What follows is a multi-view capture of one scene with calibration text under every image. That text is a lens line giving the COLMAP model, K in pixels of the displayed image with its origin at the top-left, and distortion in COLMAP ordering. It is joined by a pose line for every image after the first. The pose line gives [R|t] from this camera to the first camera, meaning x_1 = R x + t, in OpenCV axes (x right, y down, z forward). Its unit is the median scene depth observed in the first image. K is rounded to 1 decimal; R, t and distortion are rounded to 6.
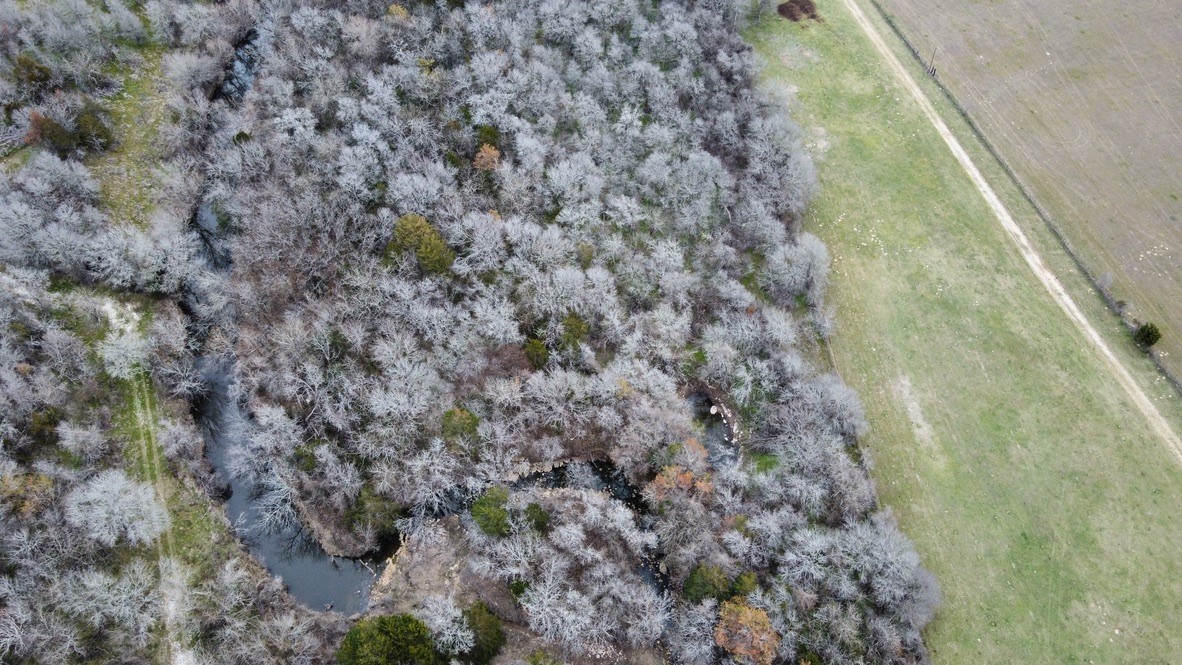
lens RADIAL K [[922.0, 0, 591.0], [0, 922.0, 332.5], [0, 0, 1]] dist [-0.002654, 0.035996]
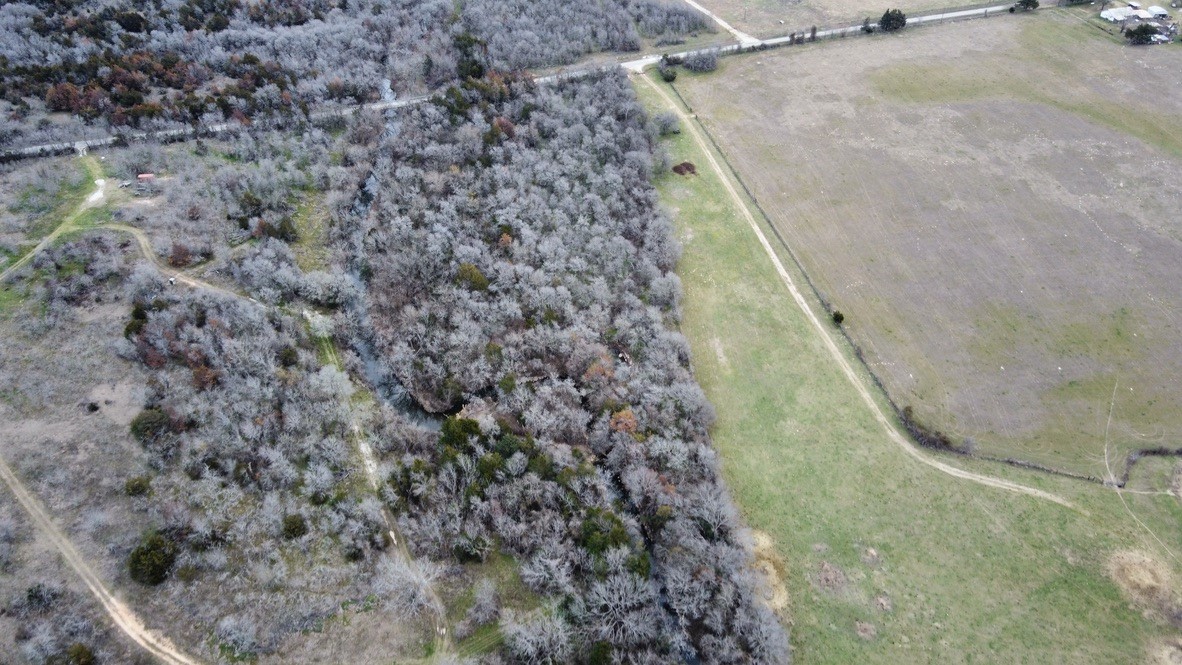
lens RADIAL K [[915.6, 0, 591.0], [0, 915.6, 332.5], [0, 0, 1]] dist [-0.005632, -0.005207]
pose [[0.999992, -0.001331, 0.003877, 0.054846], [0.002037, 0.982113, -0.188280, 0.353559], [-0.003557, 0.188287, 0.982108, -0.808849]]
